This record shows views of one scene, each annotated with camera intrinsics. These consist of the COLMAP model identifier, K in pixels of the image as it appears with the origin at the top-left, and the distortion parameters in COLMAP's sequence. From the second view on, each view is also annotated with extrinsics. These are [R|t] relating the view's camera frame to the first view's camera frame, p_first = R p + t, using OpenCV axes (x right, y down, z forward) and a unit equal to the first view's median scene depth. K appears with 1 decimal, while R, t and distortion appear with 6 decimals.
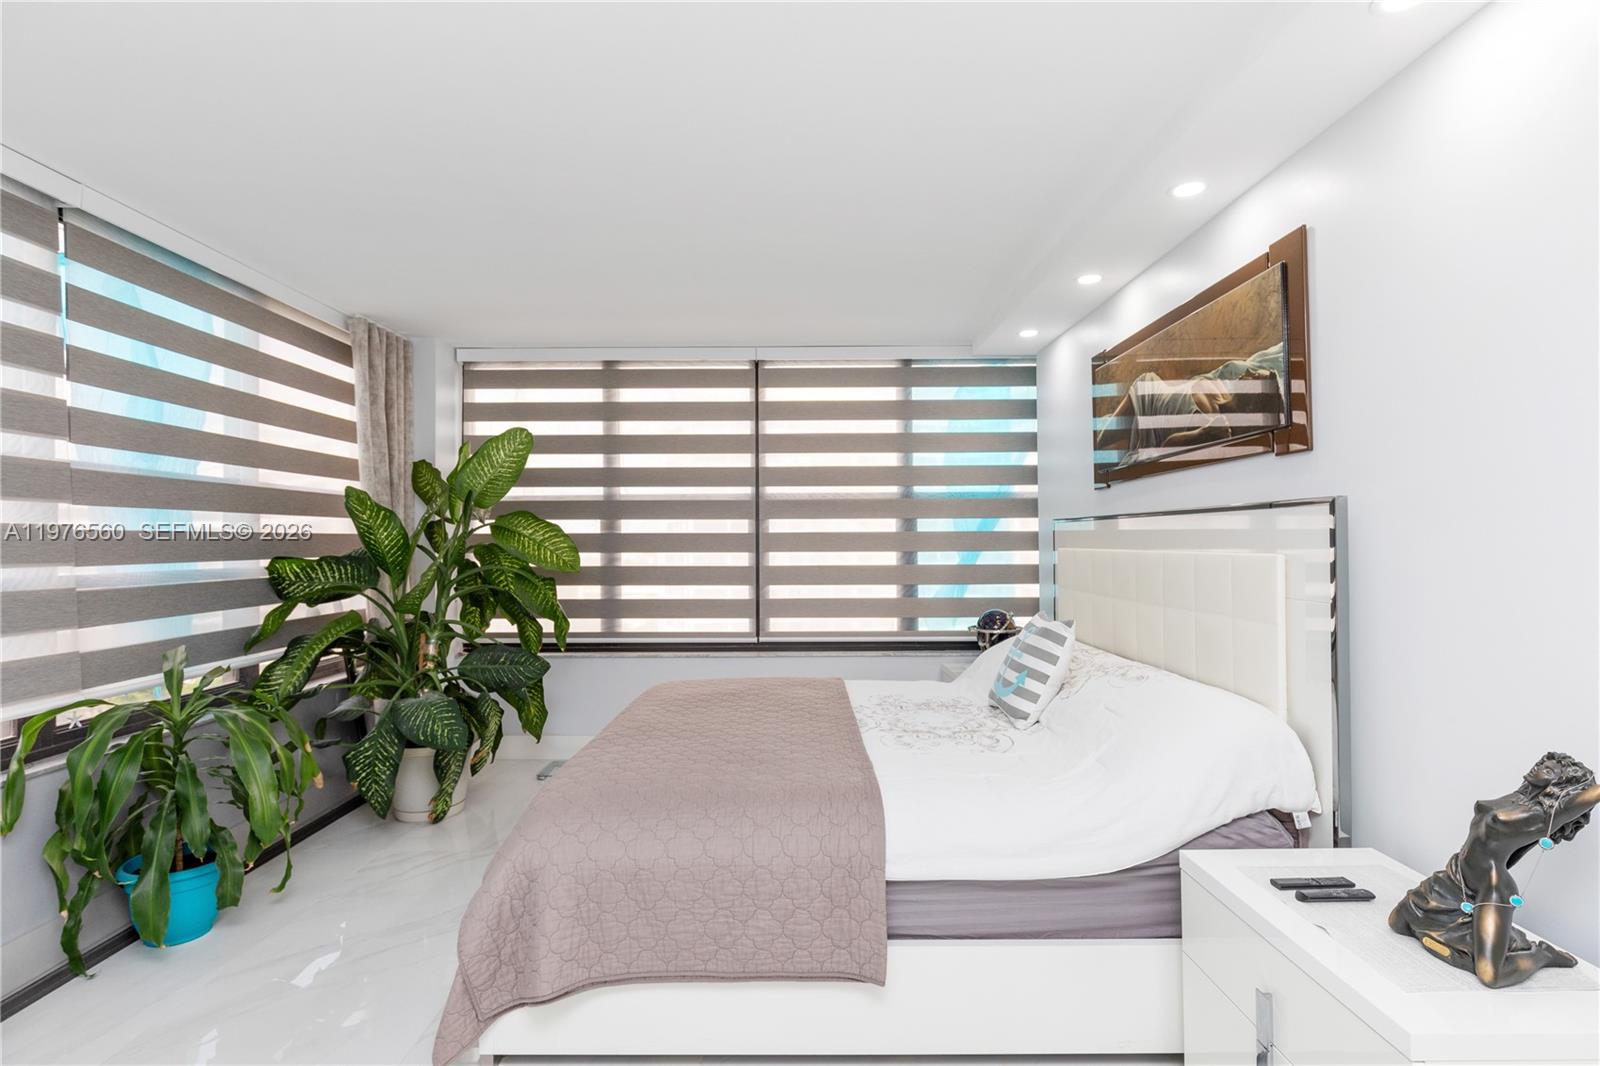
lens RADIAL K [[785.6, 0, 796.4], [0, 785.6, 528.1], [0, 0, 1]] dist [-0.003931, -0.000654]
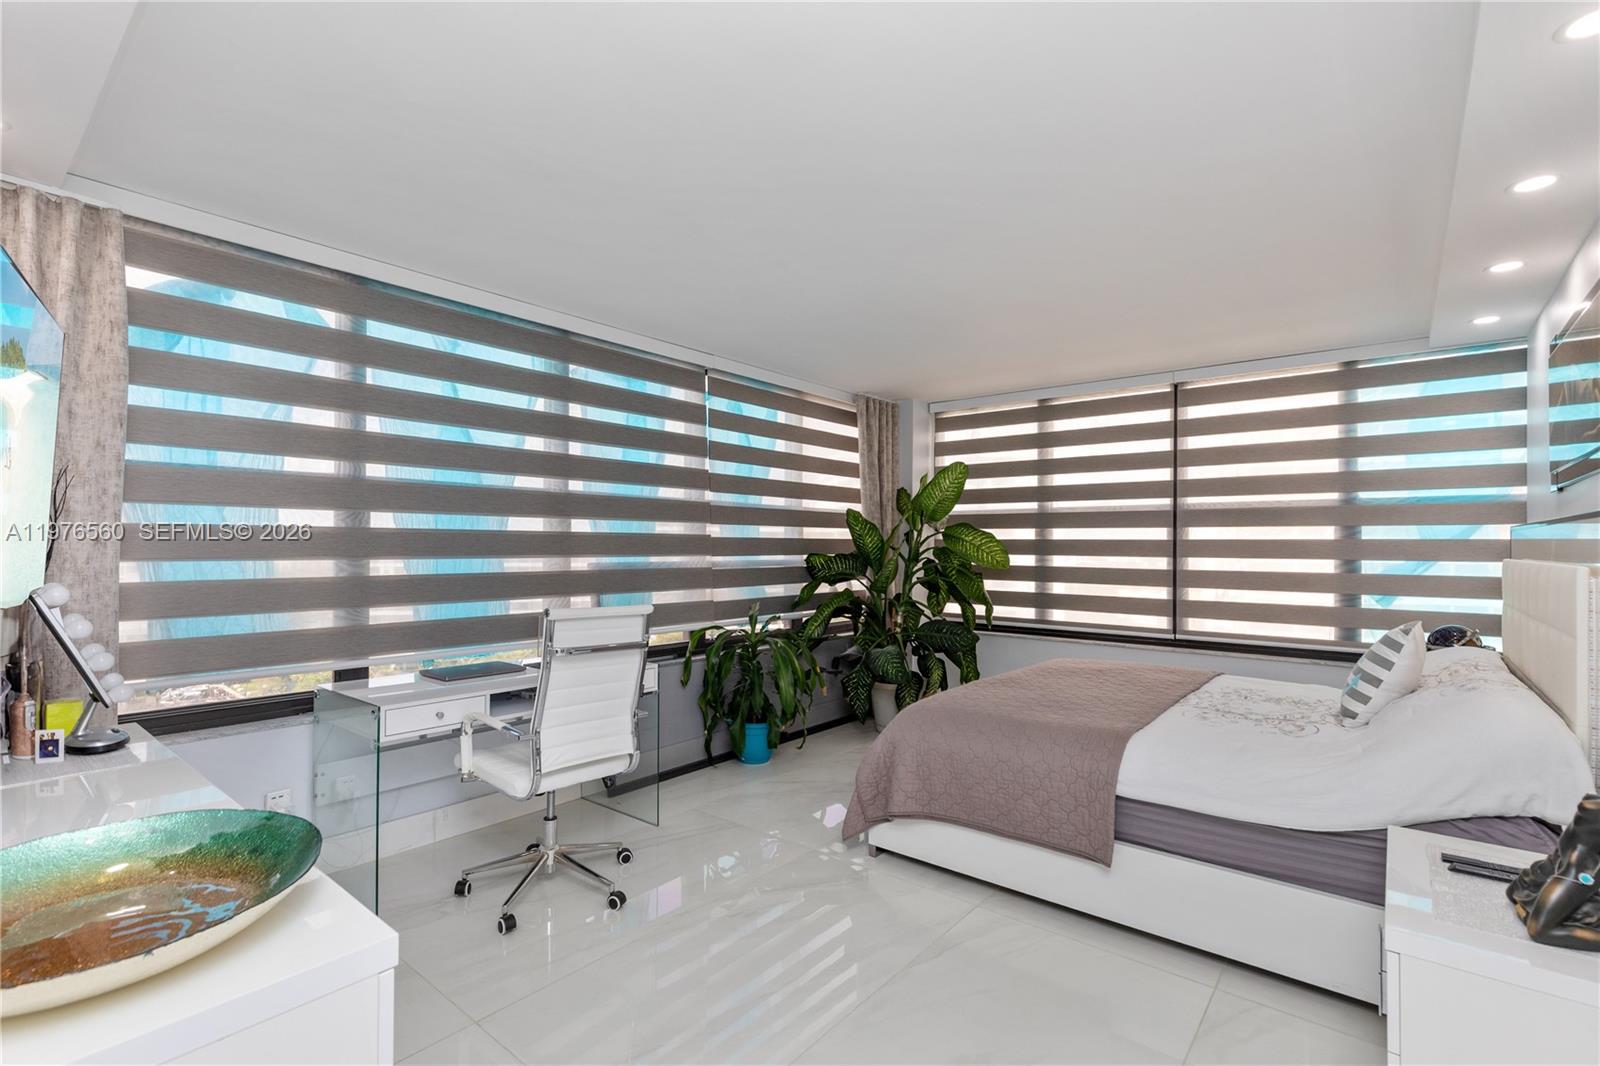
lens RADIAL K [[722.4, 0, 799.1], [0, 722.4, 533.6], [0, 0, 1]] dist [0.003688, -0.000802]
pose [[0.781772, -0.000093, -0.623565, 0.224463], [0.000635, 1.000000, 0.000646, -0.004748], [0.623564, -0.000901, 0.781771, -0.161301]]
